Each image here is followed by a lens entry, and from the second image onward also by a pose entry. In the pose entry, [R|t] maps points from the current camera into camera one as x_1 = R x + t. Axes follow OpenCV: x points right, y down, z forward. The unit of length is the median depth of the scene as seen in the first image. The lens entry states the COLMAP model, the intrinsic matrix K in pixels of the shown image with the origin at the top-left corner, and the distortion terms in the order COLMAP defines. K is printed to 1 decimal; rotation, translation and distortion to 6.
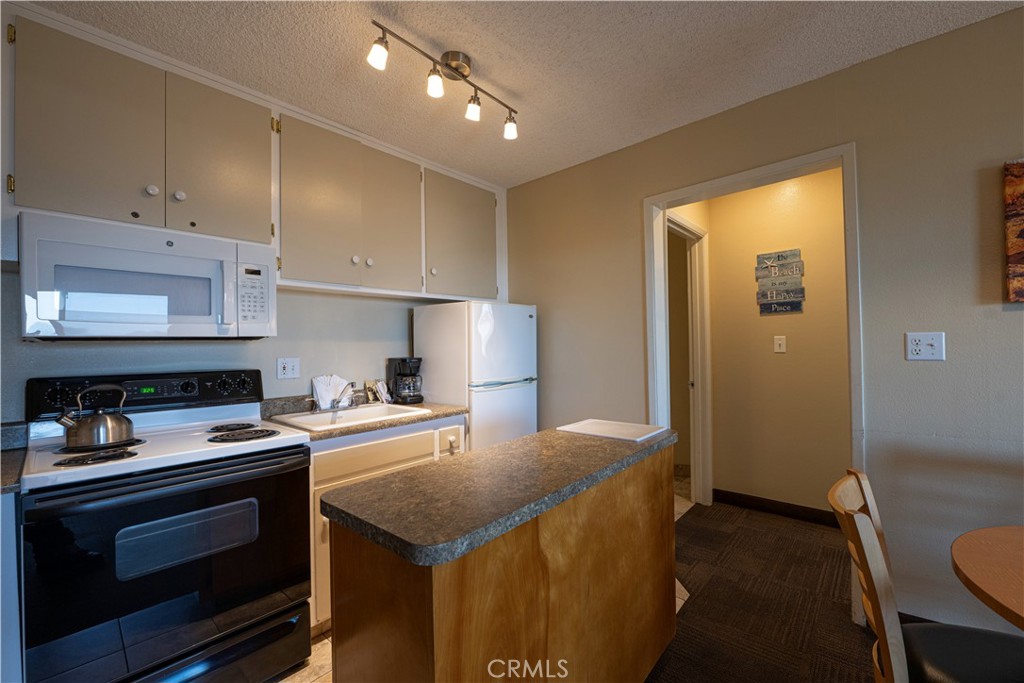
lens RADIAL K [[421.2, 0, 518.2], [0, 421.2, 344.0], [0, 0, 1]] dist [-0.003291, -0.000758]
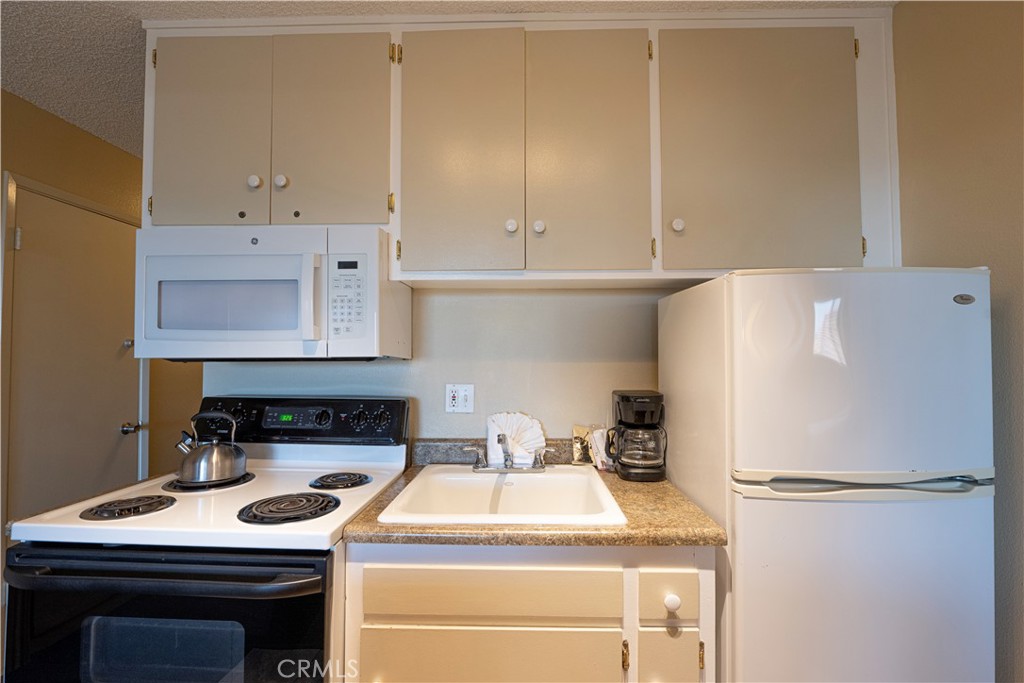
lens RADIAL K [[421.2, 0, 526.7], [0, 421.2, 341.8], [0, 0, 1]] dist [-0.003291, -0.000758]
pose [[0.644042, -0.010385, -0.764920, 0.089164], [-0.008173, 0.999757, -0.020454, -0.029397], [0.764946, 0.019425, 0.643801, 0.724426]]
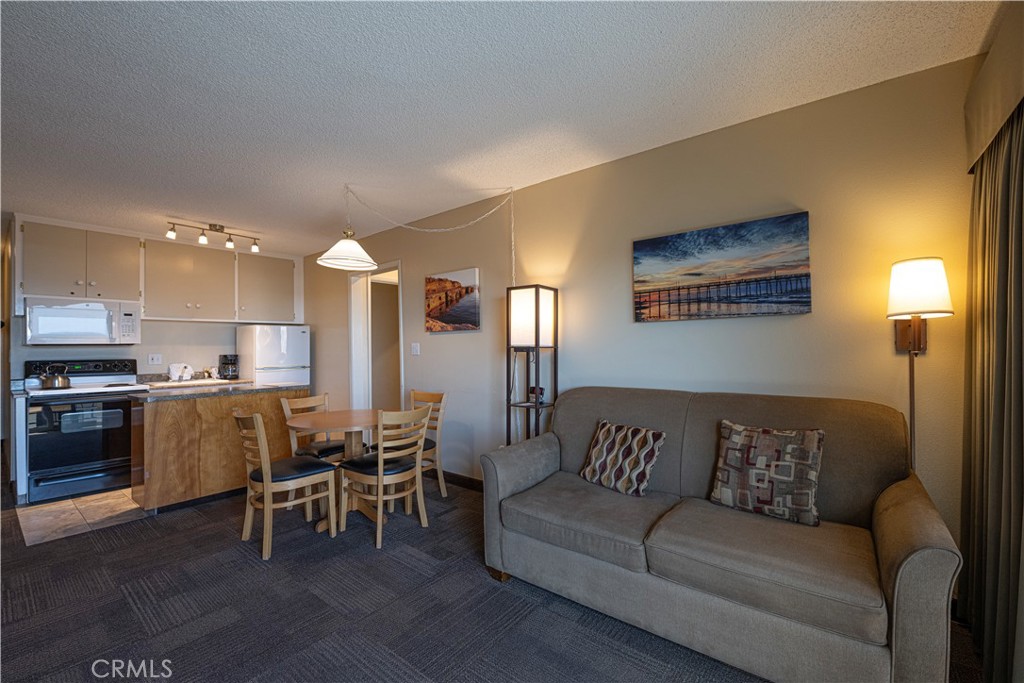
lens RADIAL K [[421.2, 0, 510.9], [0, 421.2, 344.7], [0, 0, 1]] dist [-0.003291, -0.000758]
pose [[0.998982, 0.004577, 0.044871, 1.205333], [-0.004274, 0.999968, -0.006831, -0.004982], [-0.044901, 0.006633, 0.998969, -1.220202]]
